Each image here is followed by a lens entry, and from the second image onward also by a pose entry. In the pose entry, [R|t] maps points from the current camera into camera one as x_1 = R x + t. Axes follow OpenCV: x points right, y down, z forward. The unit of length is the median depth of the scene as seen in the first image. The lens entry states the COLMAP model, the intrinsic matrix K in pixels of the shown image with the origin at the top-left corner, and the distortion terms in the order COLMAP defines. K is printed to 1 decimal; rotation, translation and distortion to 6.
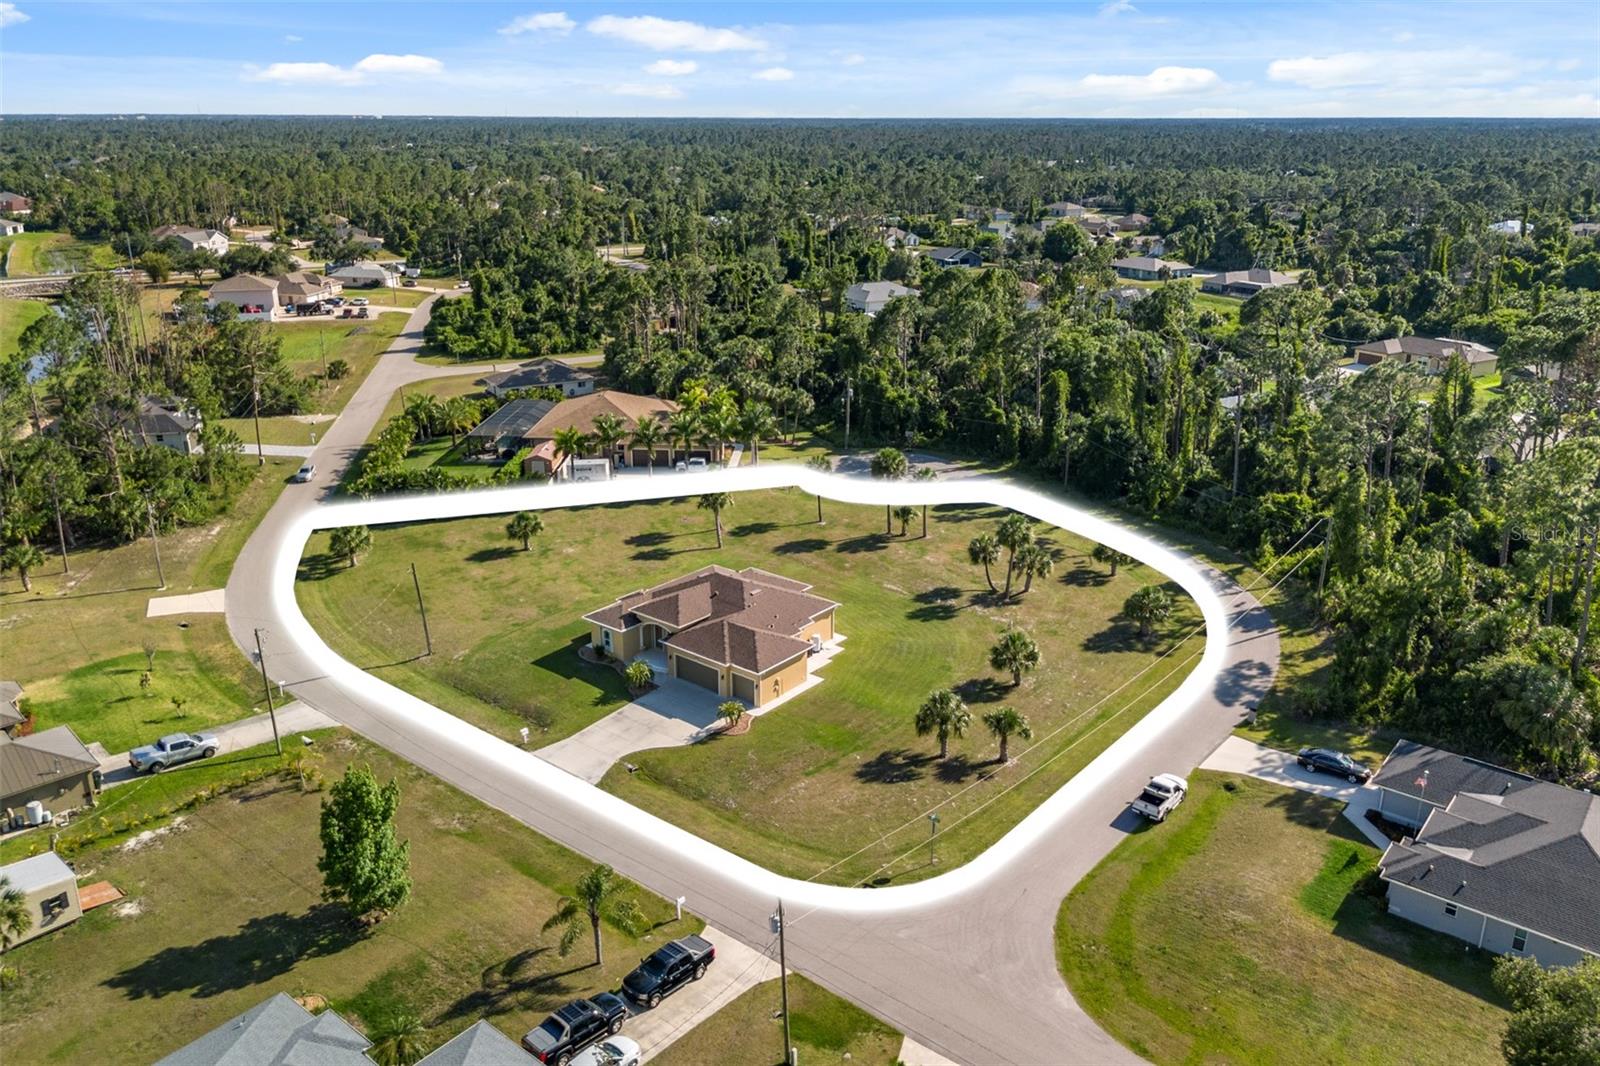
lens RADIAL K [[1201.8, 0, 800.0], [0, 1201.8, 533.0], [0, 0, 1]] dist [0.072718, -0.088885]
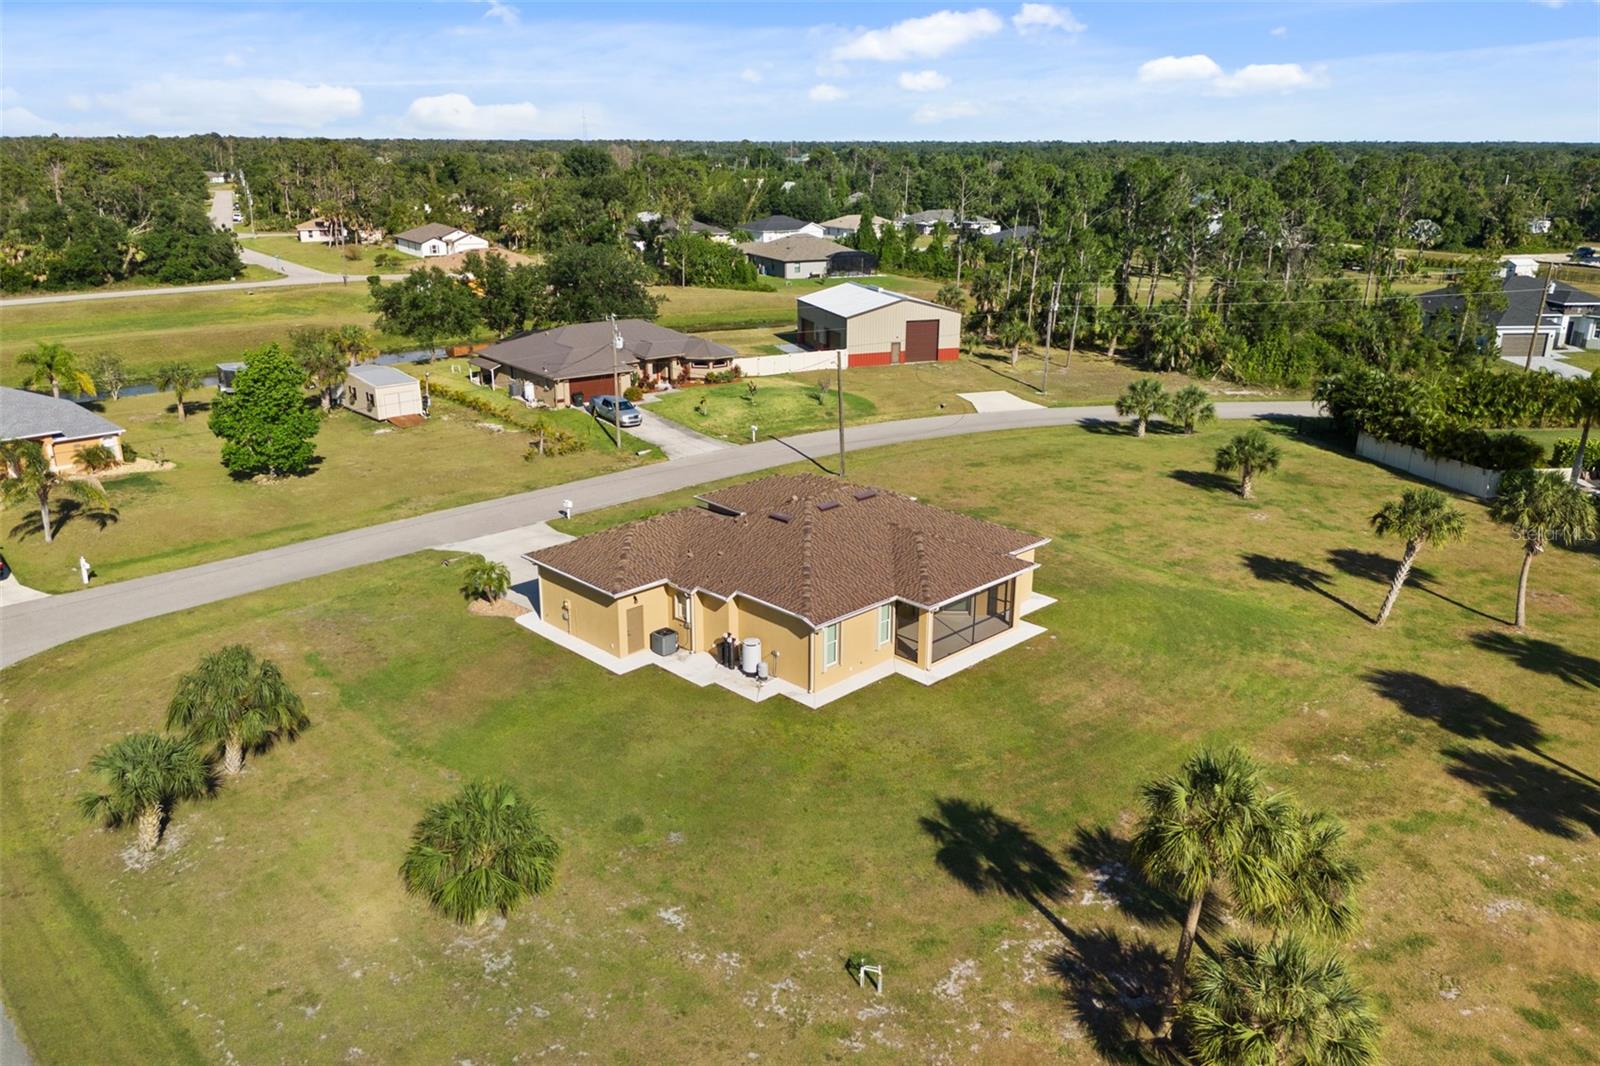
lens RADIAL K [[1184.7, 0, 790.6], [0, 1184.7, 515.0], [0, 0, 1]] dist [0.066260, -0.060080]
pose [[-0.119486, 0.296218, -0.947617, 0.416425], [-0.327161, 0.889399, 0.319272, -0.107142], [0.937384, 0.348172, -0.009360, 0.941083]]
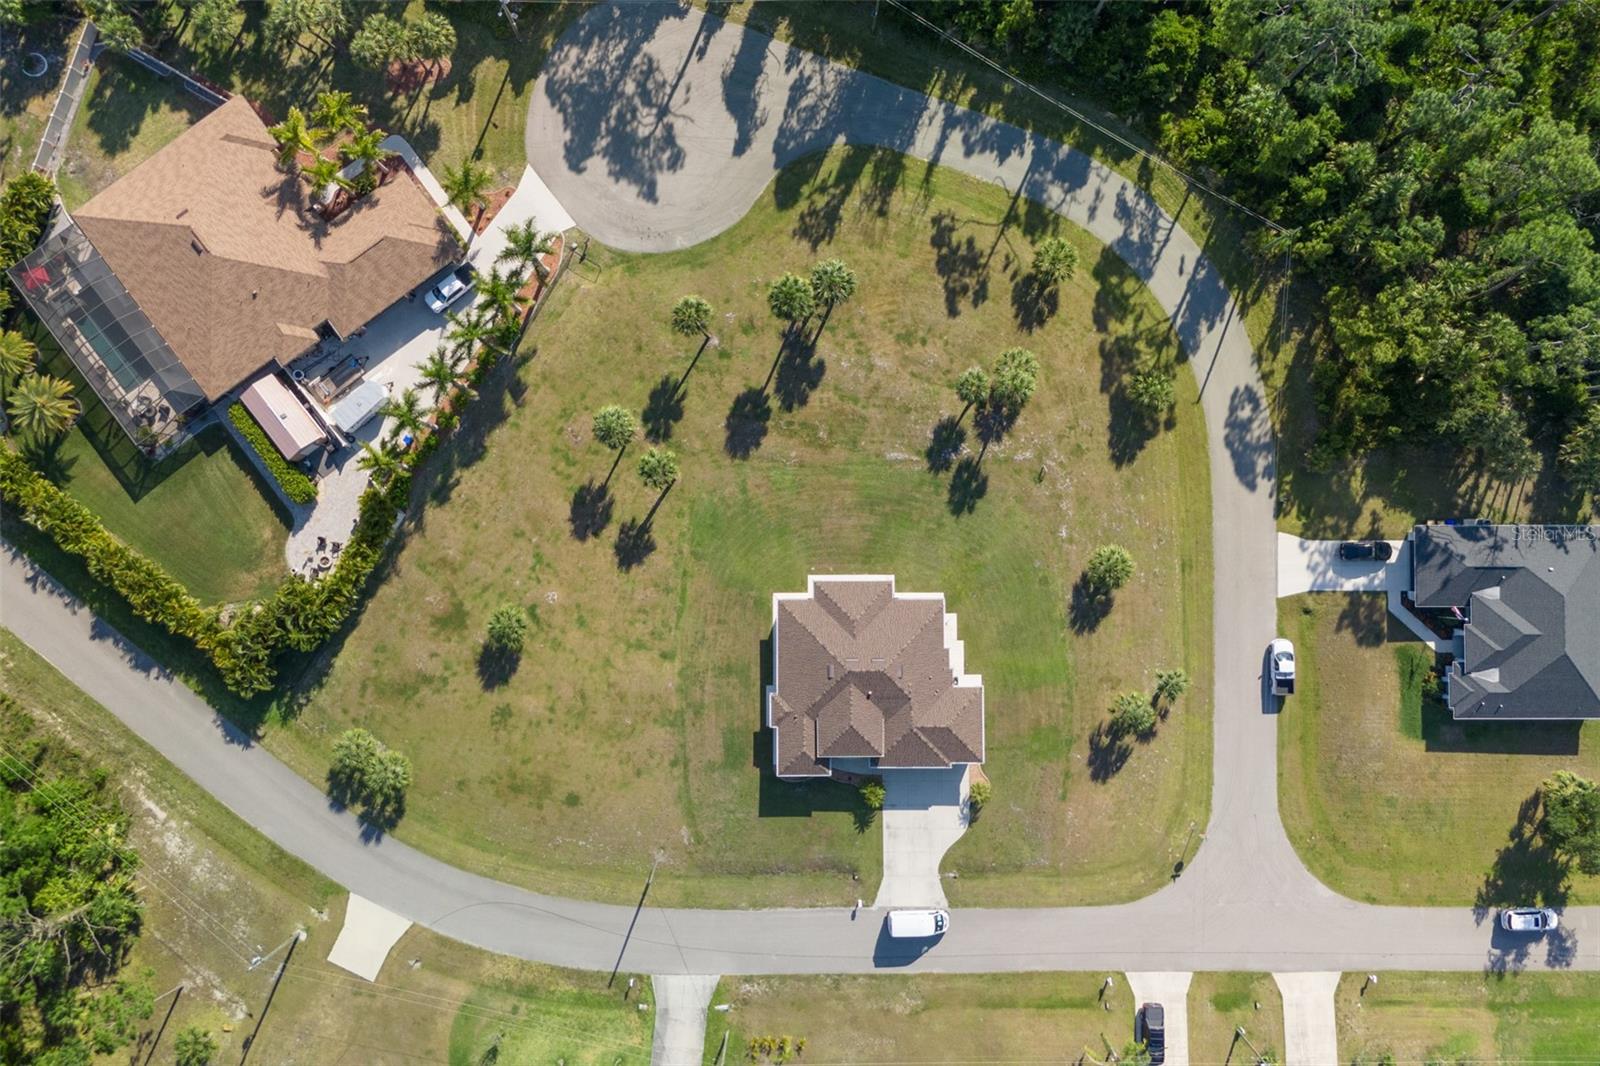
lens RADIAL K [[1178.6, 0, 800.0], [0, 1178.6, 533.0], [0, 0, 1]] dist [0.066288, -0.064175]
pose [[0.771052, -0.636463, 0.019840, -0.044185], [0.198497, 0.269844, 0.942223, -0.922806], [-0.605043, -0.722565, 0.334400, 0.739361]]
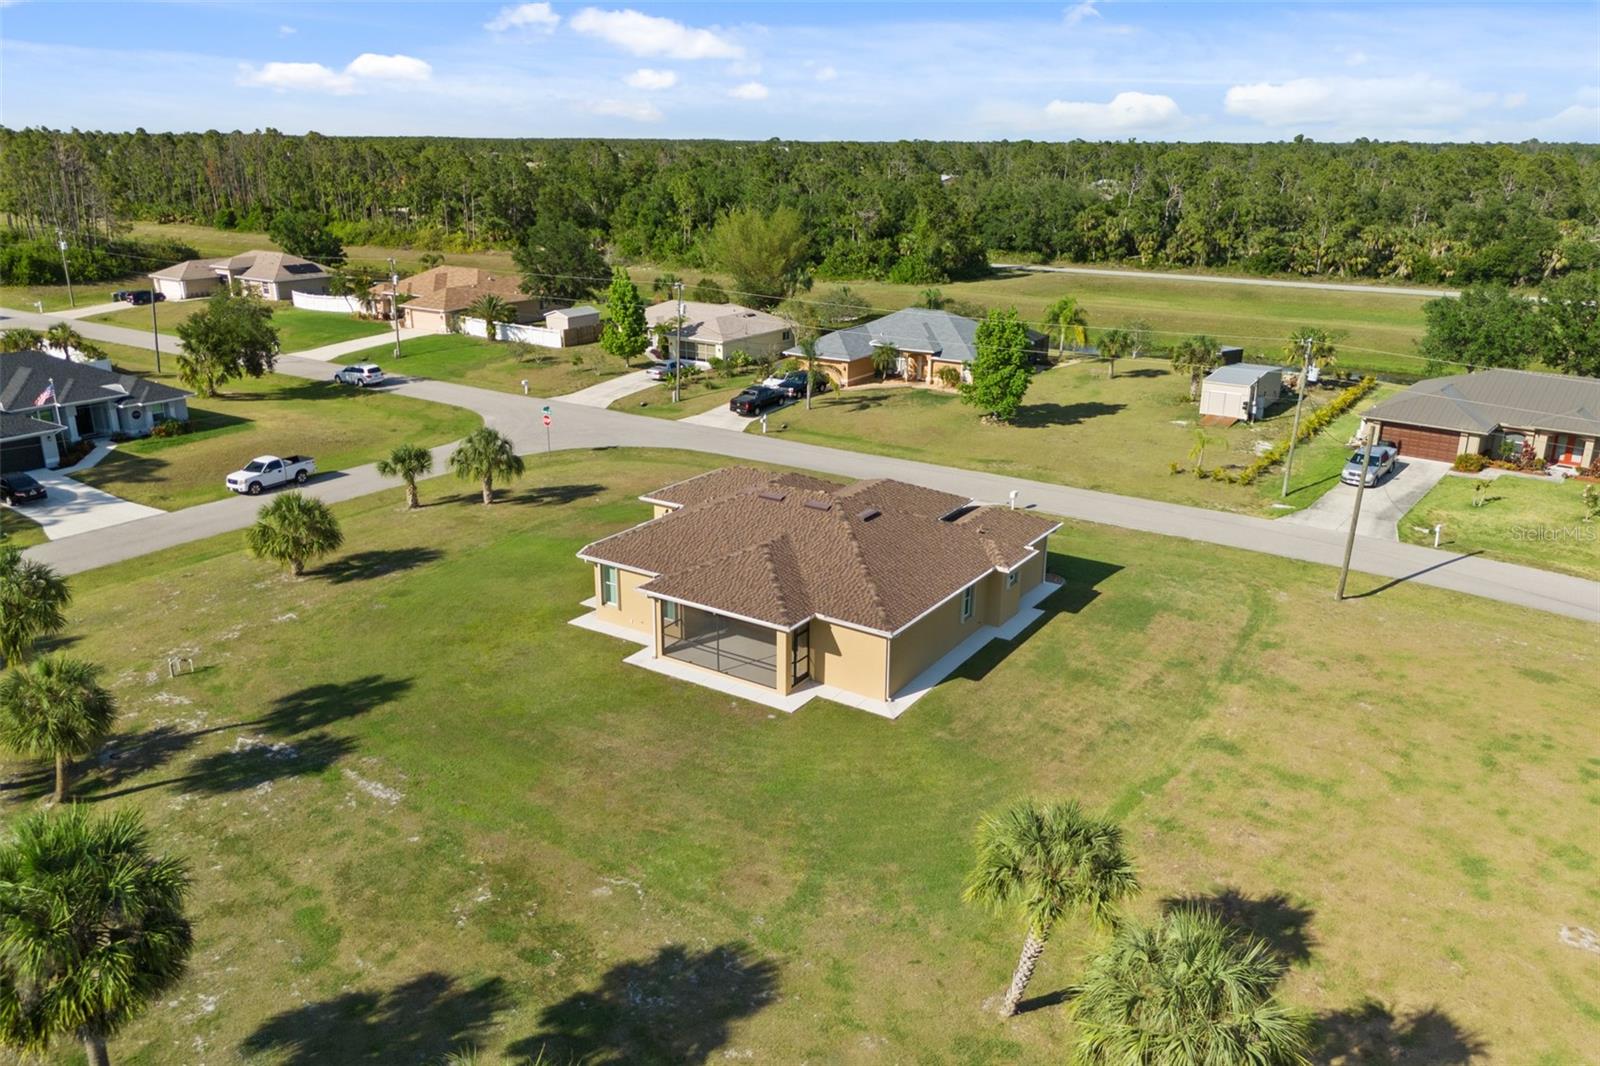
lens RADIAL K [[1178.6, 0, 800.0], [0, 1178.6, 533.0], [0, 0, 1]] dist [0.066288, -0.064175]
pose [[-0.994767, 0.023069, -0.099533, -0.006647], [-0.042328, 0.793594, 0.606973, -0.233482], [0.092991, 0.608010, -0.788465, 1.327040]]
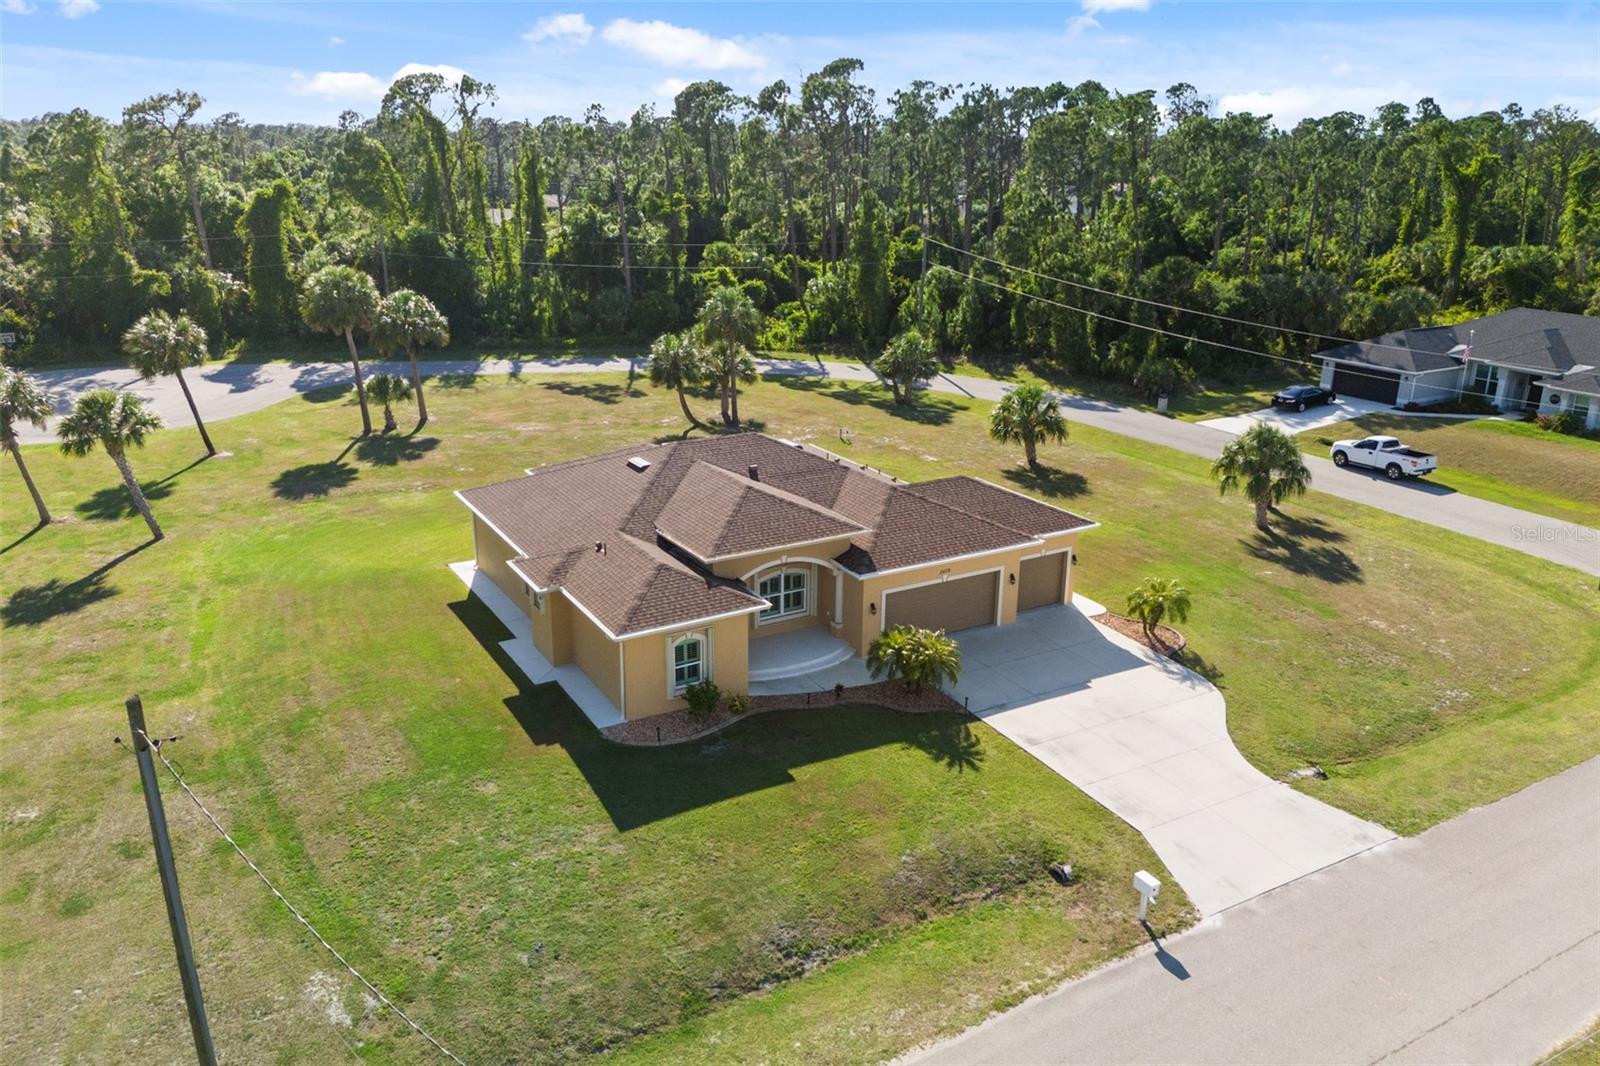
lens RADIAL K [[1178.6, 0, 800.0], [0, 1178.6, 533.0], [0, 0, 1]] dist [0.066288, -0.064175]
pose [[0.346427, -0.295683, 0.890258, -0.409666], [0.300803, 0.933925, 0.193134, -0.002368], [-0.888541, 0.200886, 0.412479, 0.766464]]
